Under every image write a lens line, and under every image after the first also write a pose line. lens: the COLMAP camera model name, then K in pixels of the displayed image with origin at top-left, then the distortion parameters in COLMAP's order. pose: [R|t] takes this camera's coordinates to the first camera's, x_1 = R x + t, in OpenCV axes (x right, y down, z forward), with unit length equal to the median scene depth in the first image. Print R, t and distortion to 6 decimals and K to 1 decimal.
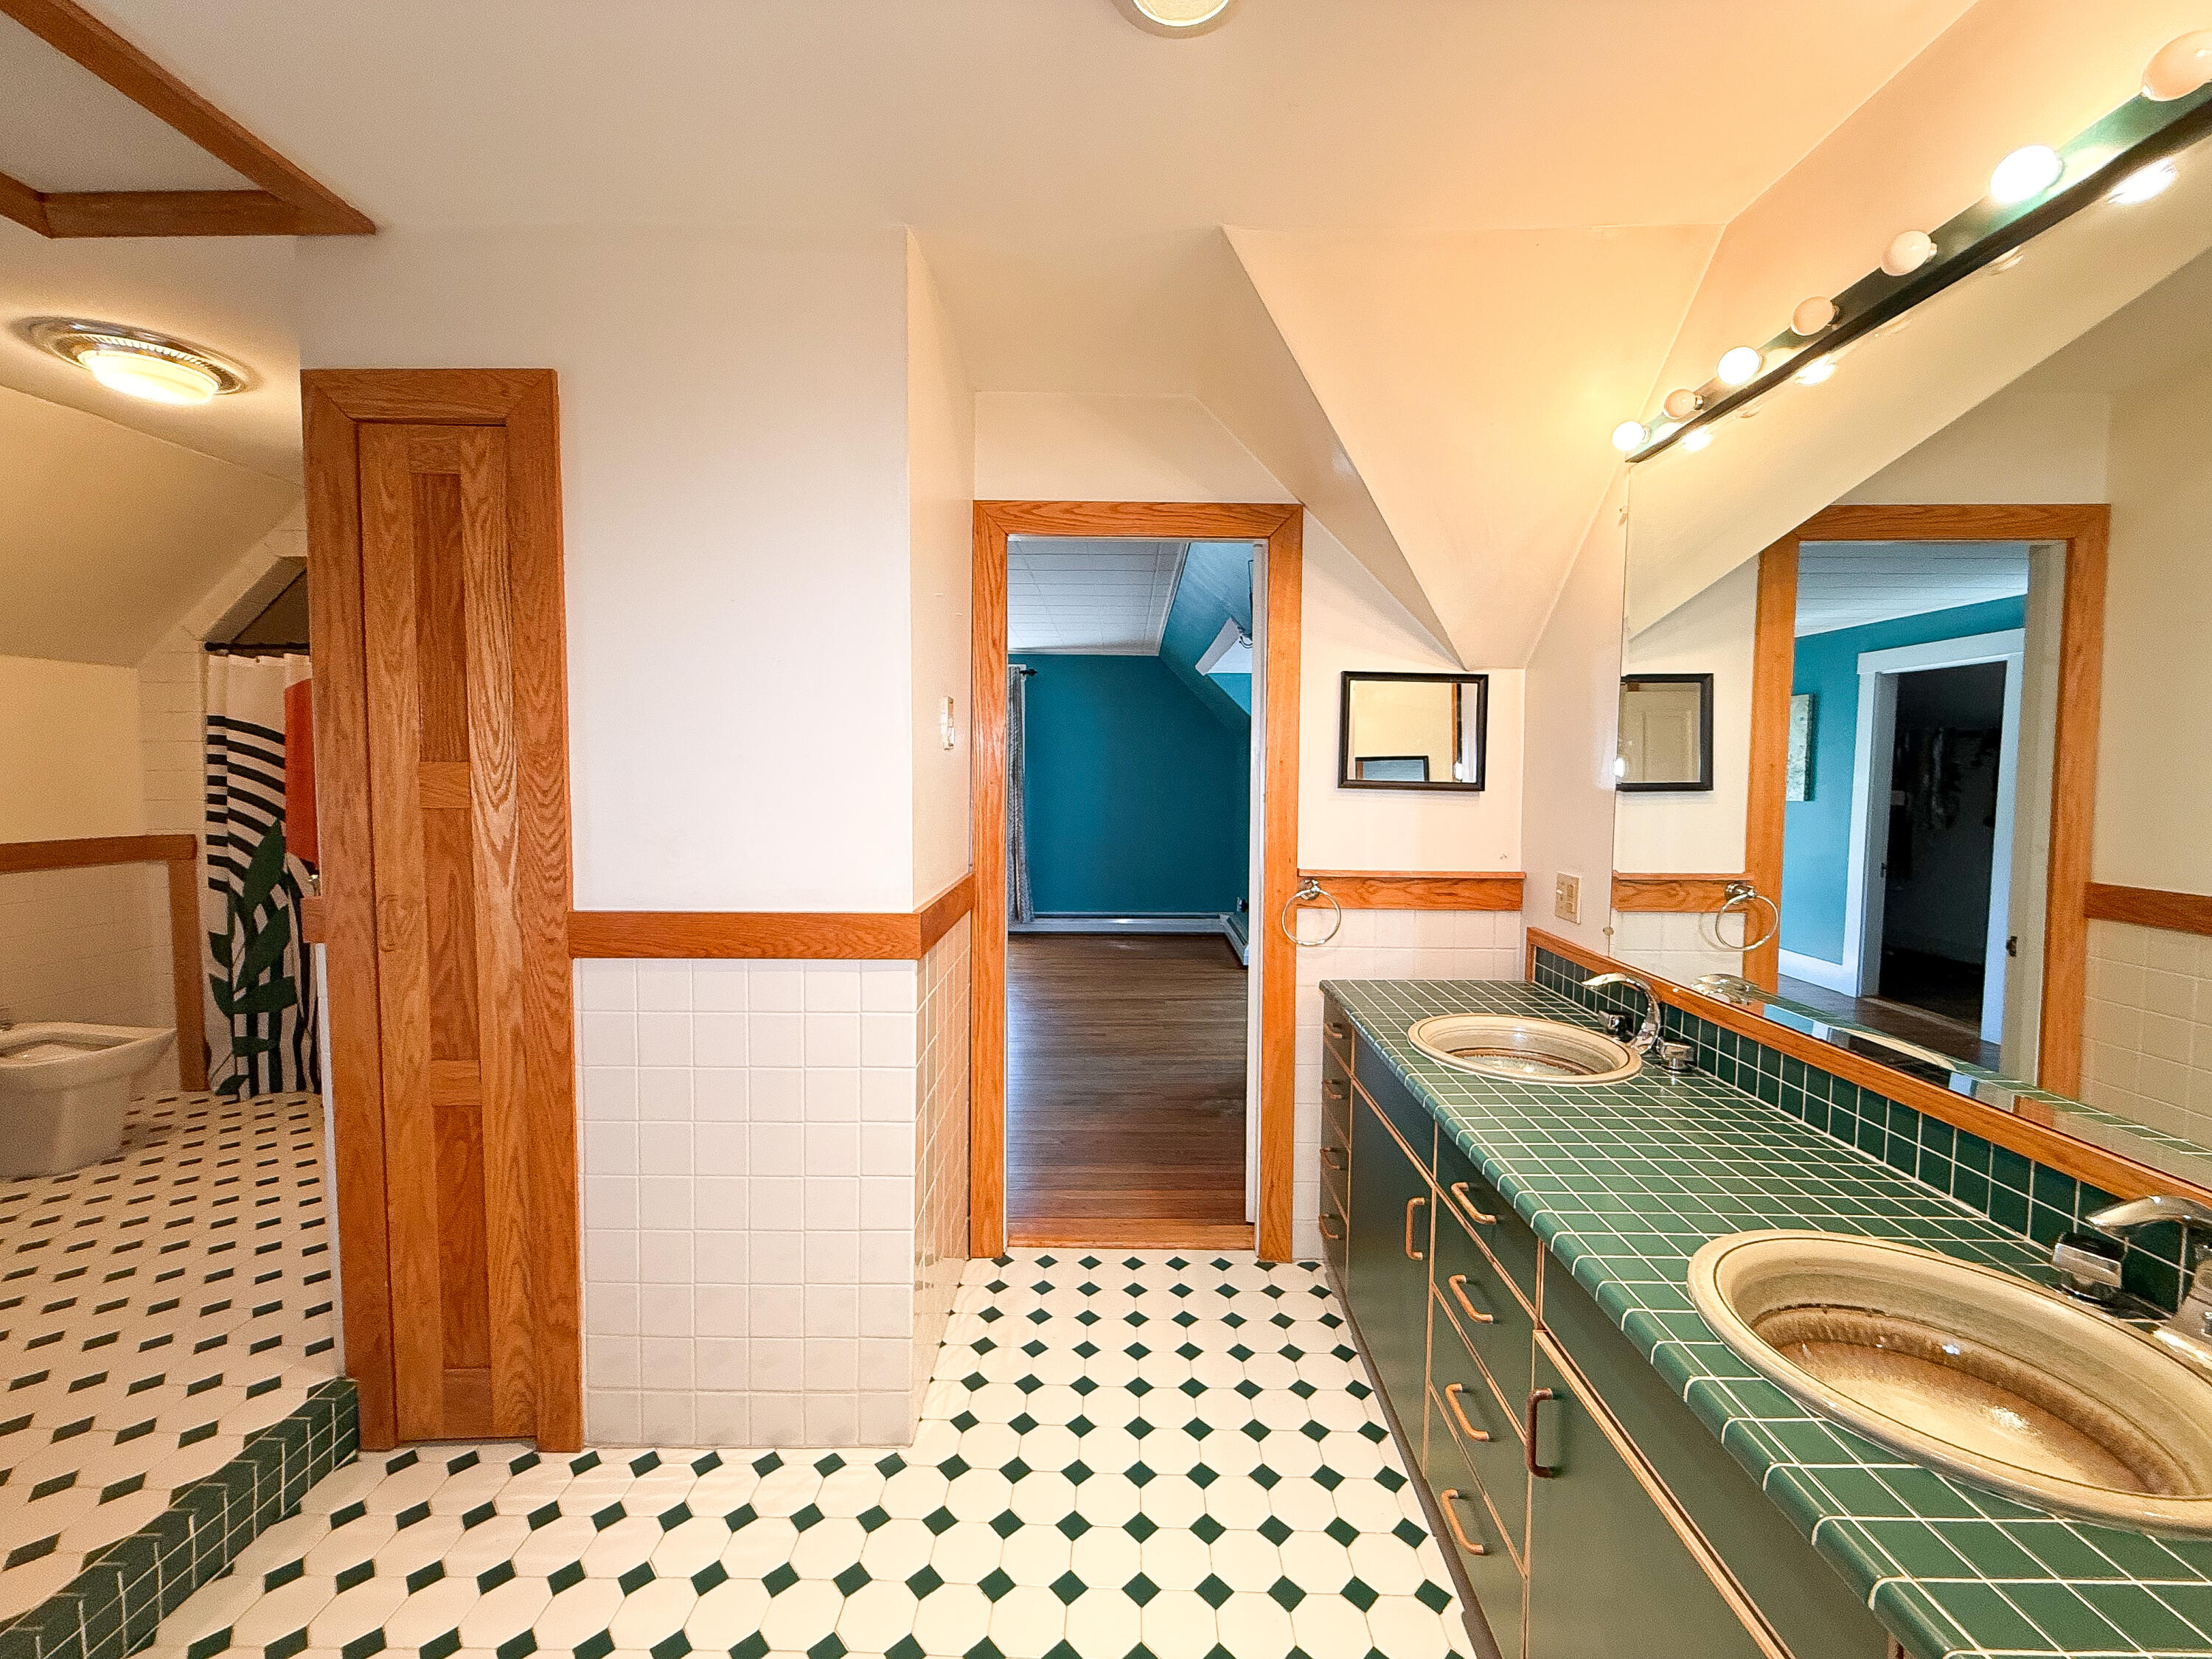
lens RADIAL K [[886.4, 0, 1113.9], [0, 886.4, 820.0], [0, 0, 1]] dist [0.002649, 0.000354]
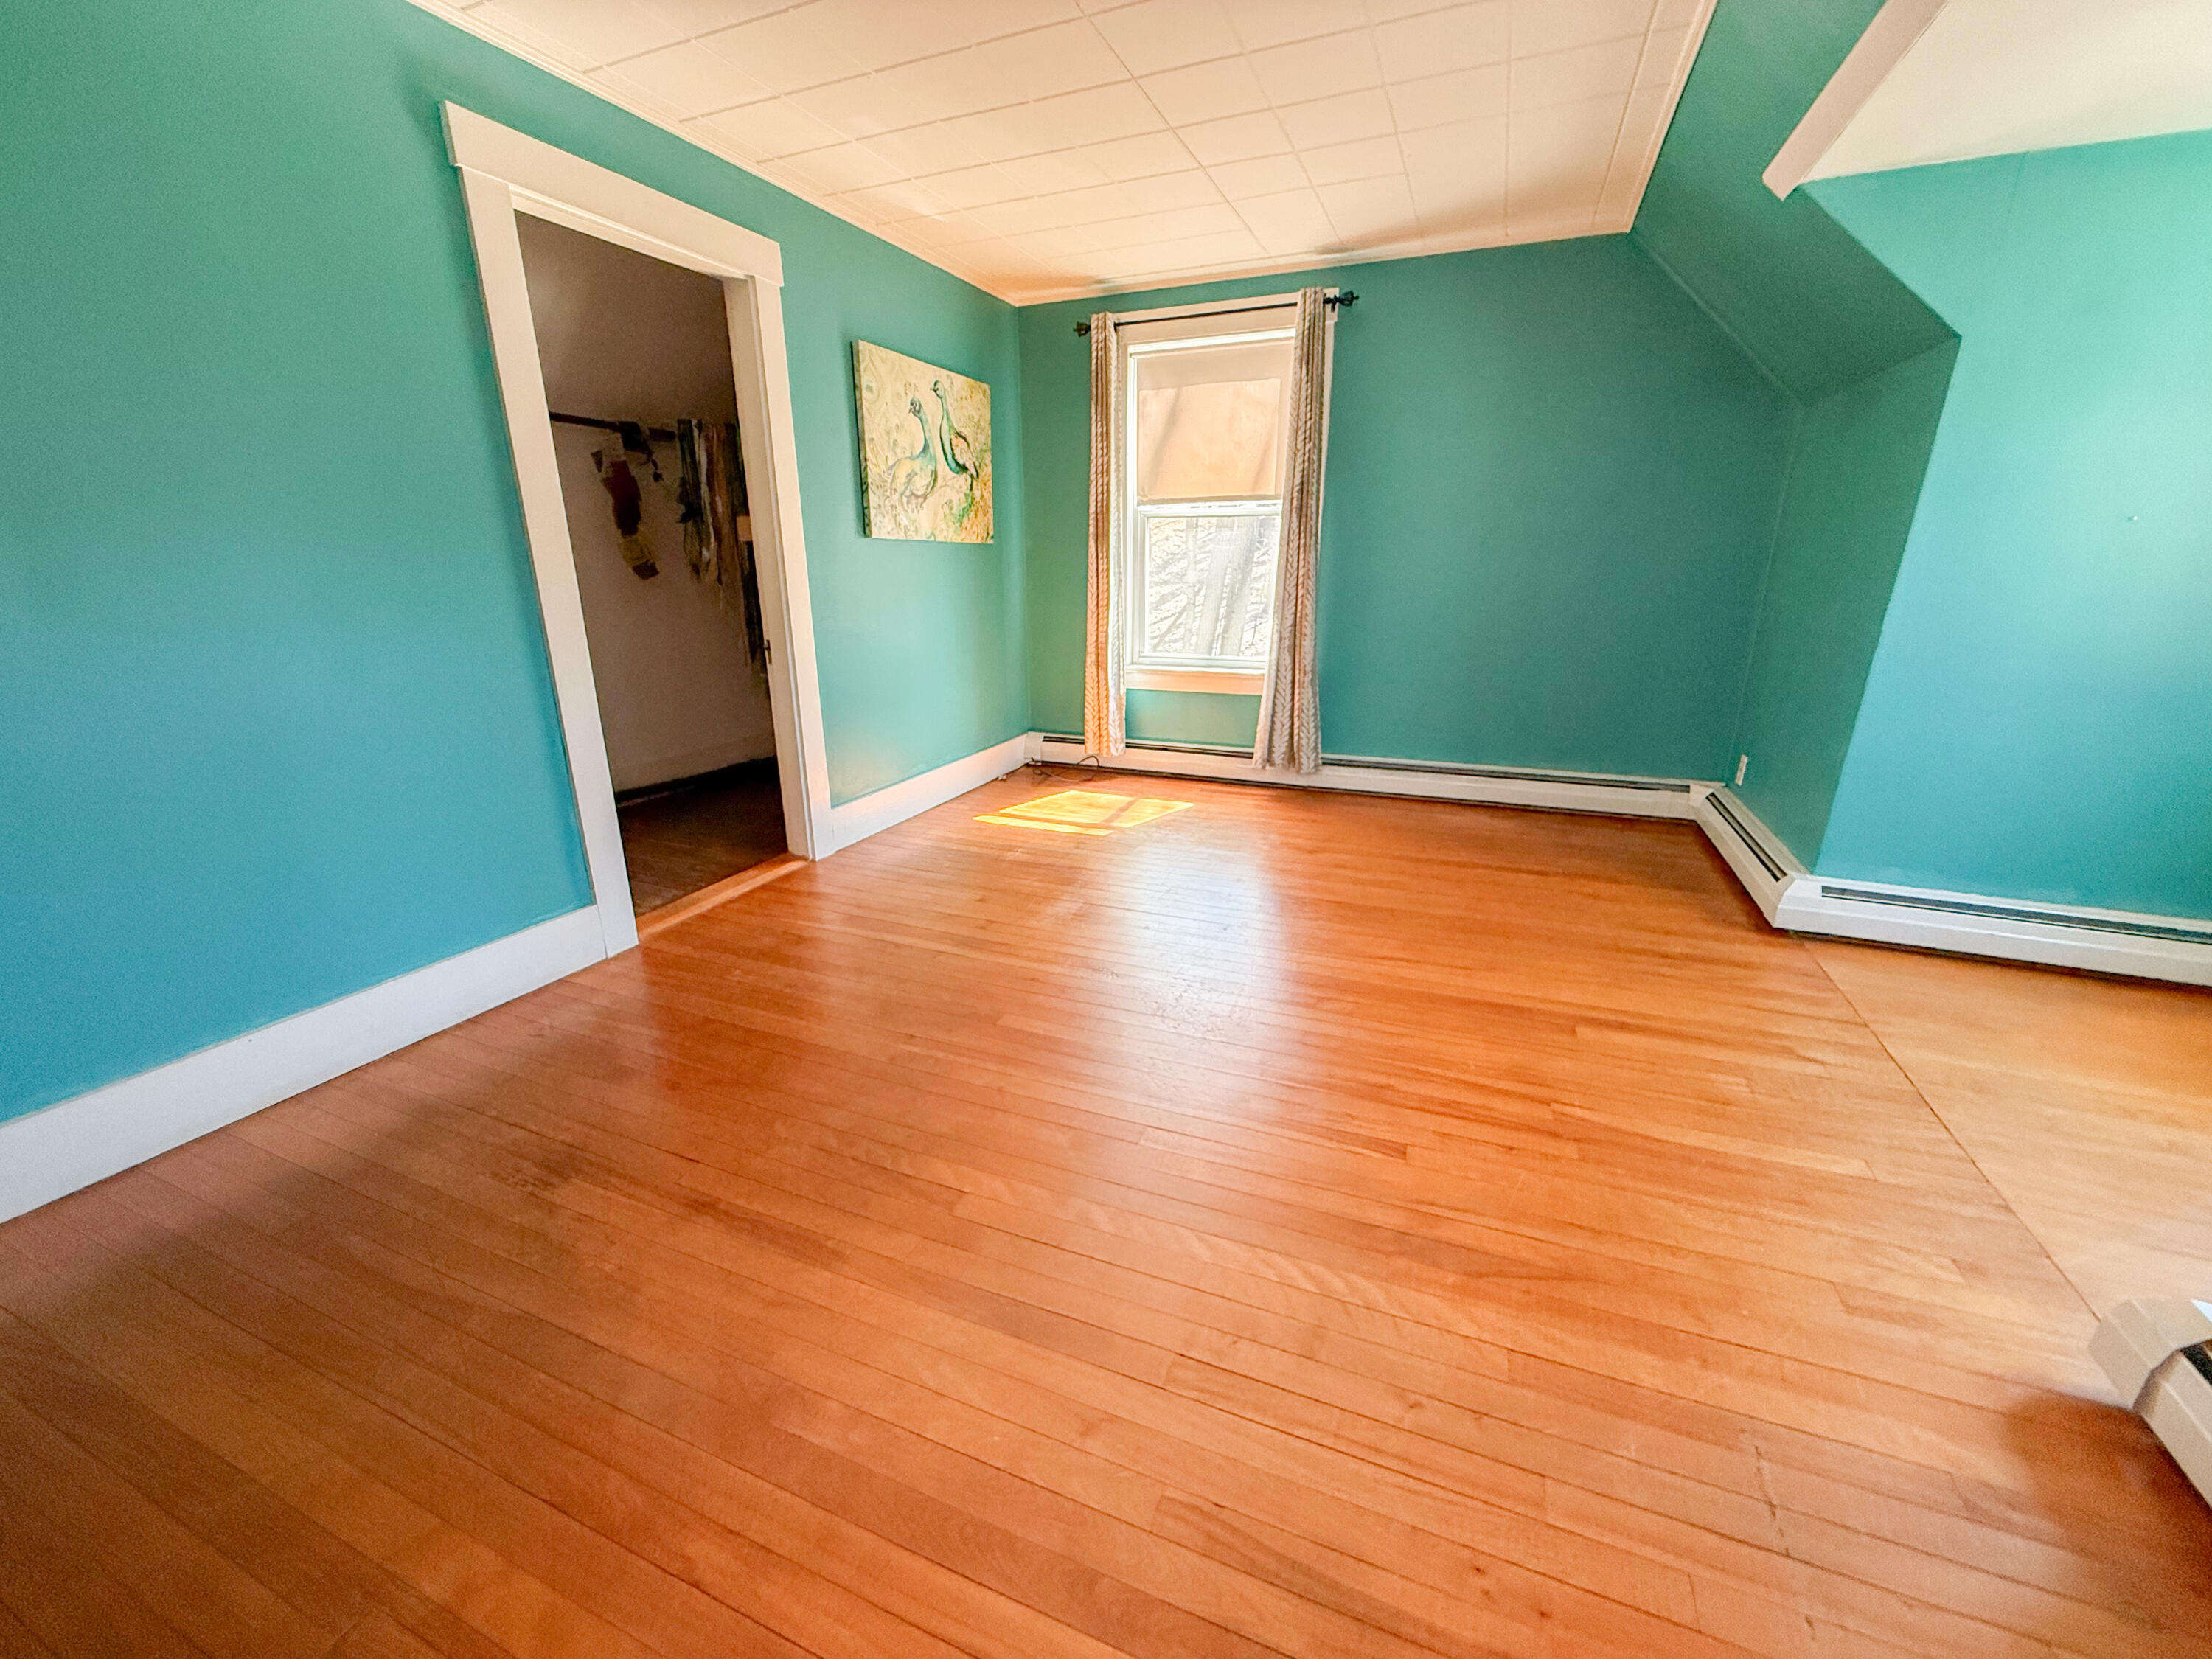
lens RADIAL K [[886.4, 0, 1115.2], [0, 886.4, 830.0], [0, 0, 1]] dist [0.002649, 0.000354]
pose [[0.929966, 0.096093, -0.354865, -0.011871], [-0.004262, 0.967991, 0.250950, 0.016592], [0.367621, -0.231862, 0.900608, 1.189008]]
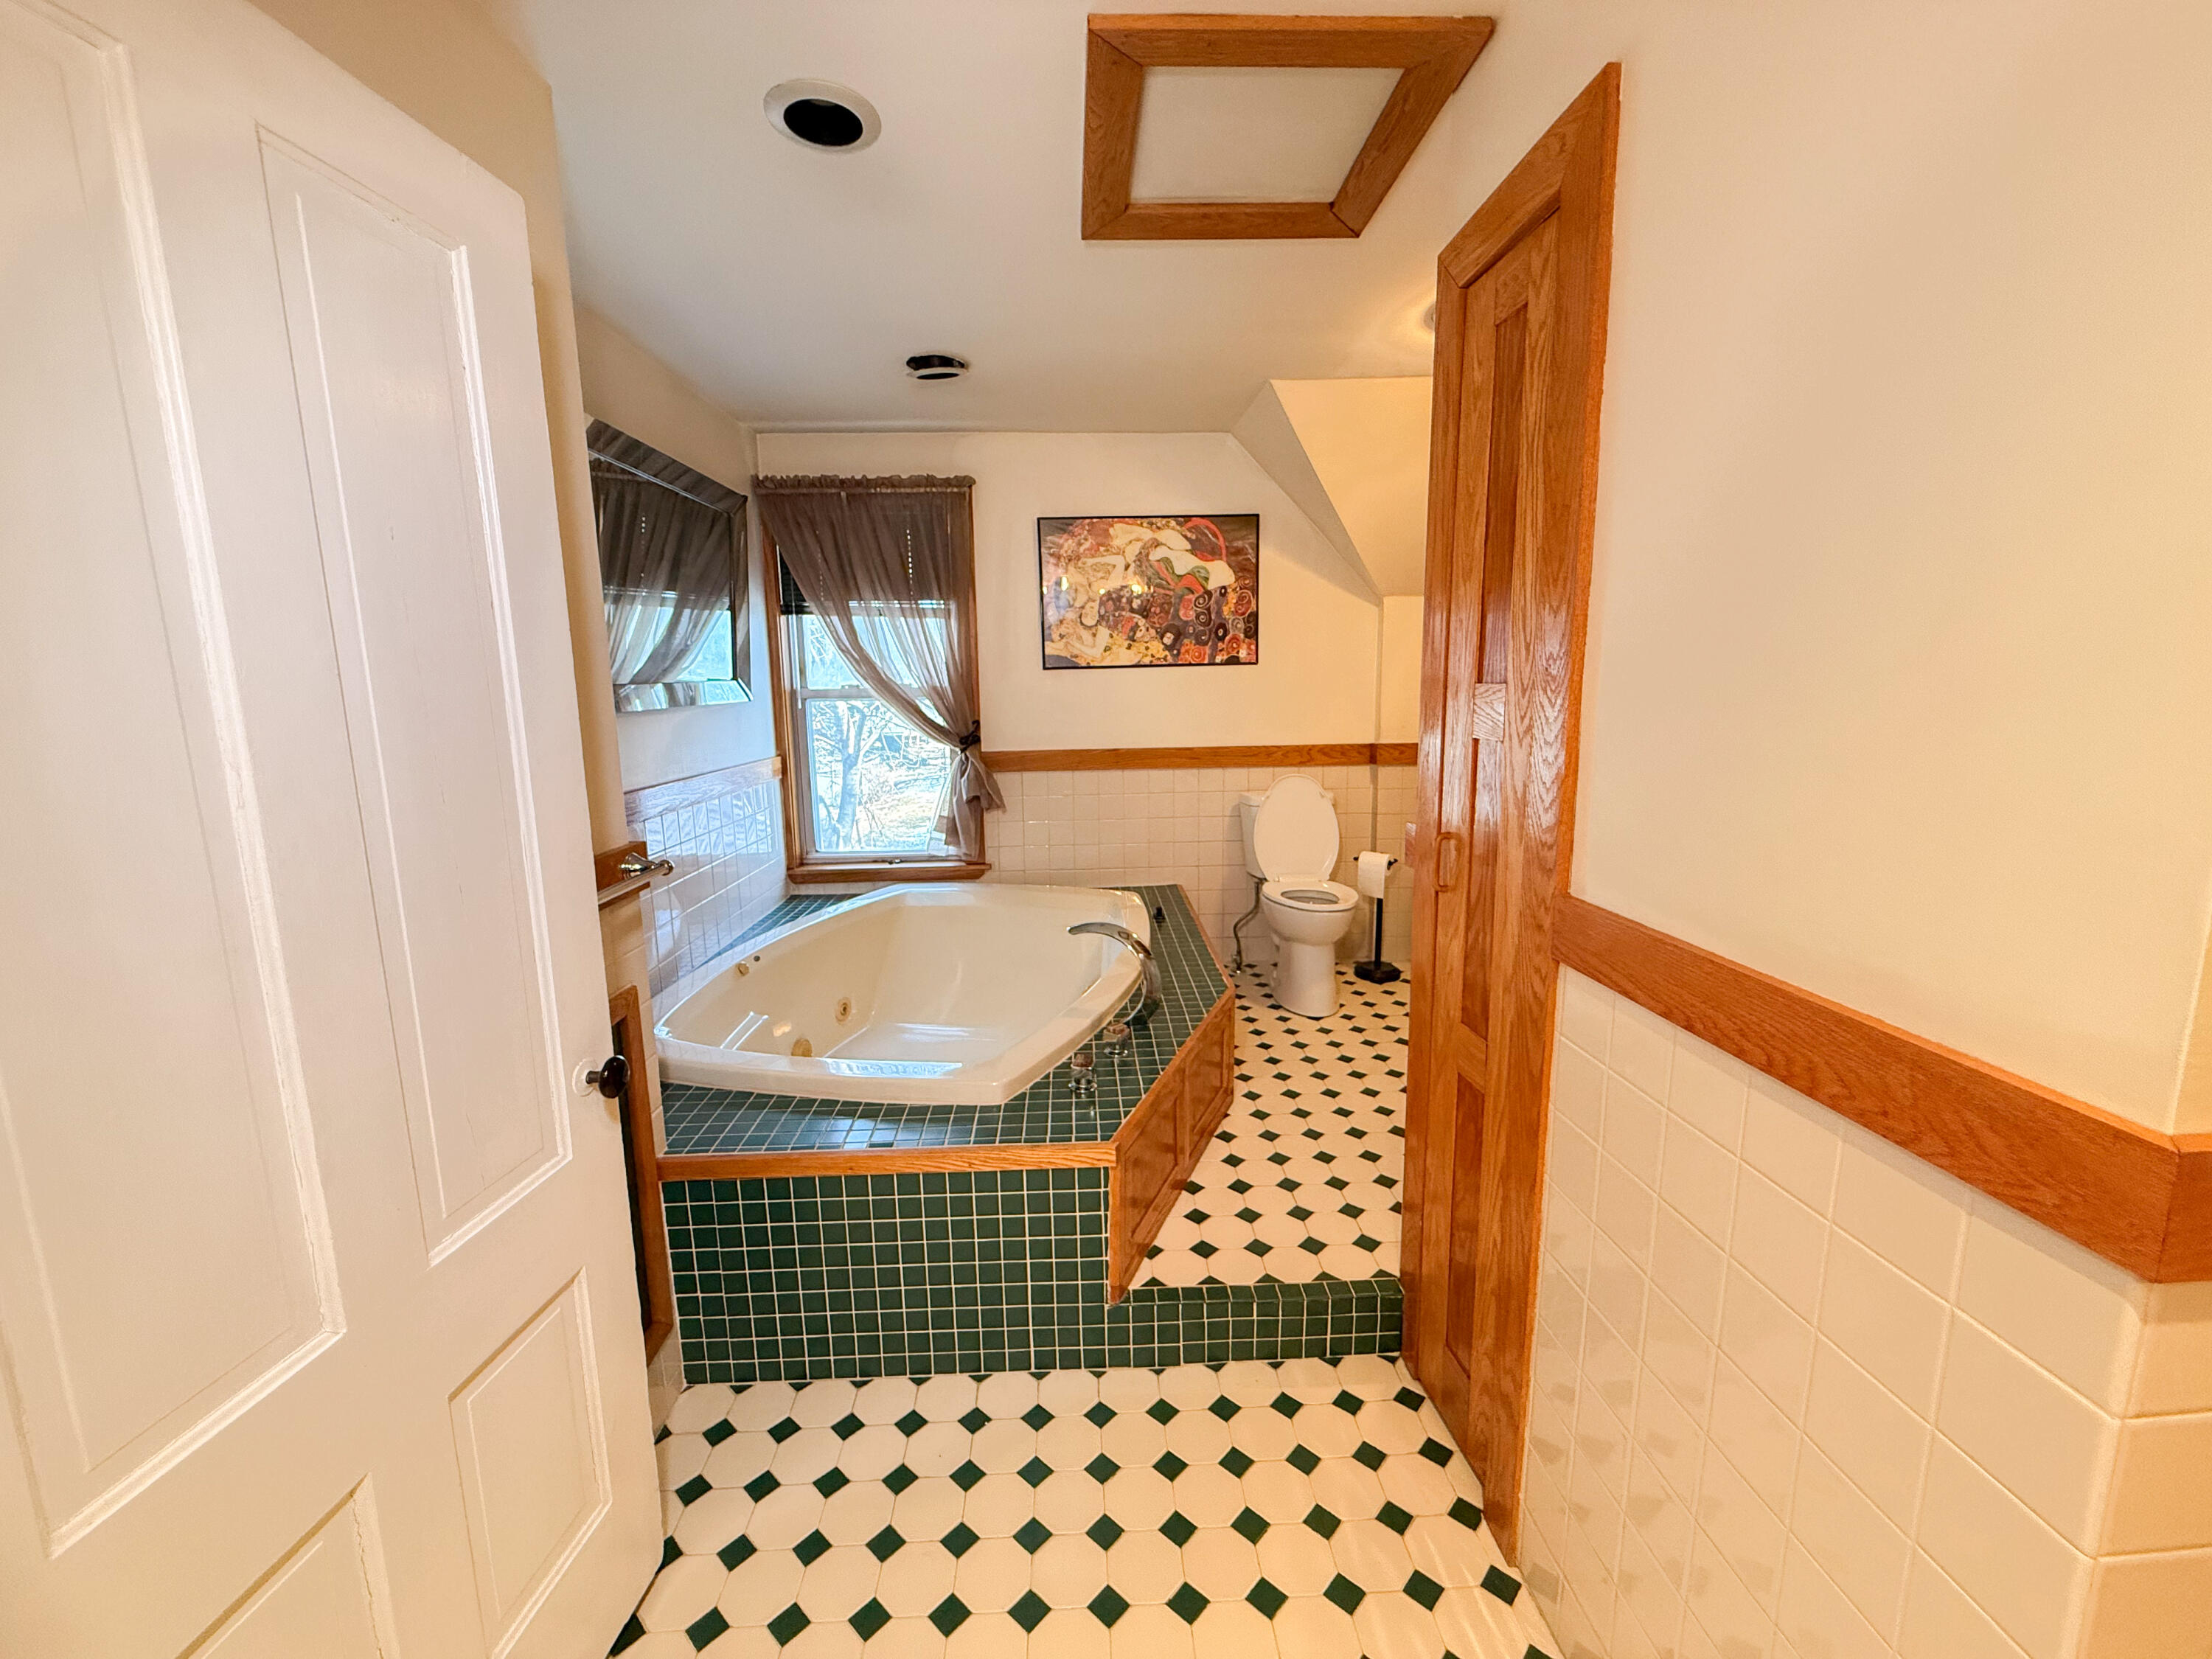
lens RADIAL K [[886.4, 0, 1123.4], [0, 886.4, 824.8], [0, 0, 1]] dist [0.002649, 0.000354]
pose [[0.054529, 0.151812, -0.986904, 0.042430], [-0.036485, 0.988017, 0.149968, -0.032064], [0.997845, 0.027829, 0.059414, 0.419439]]
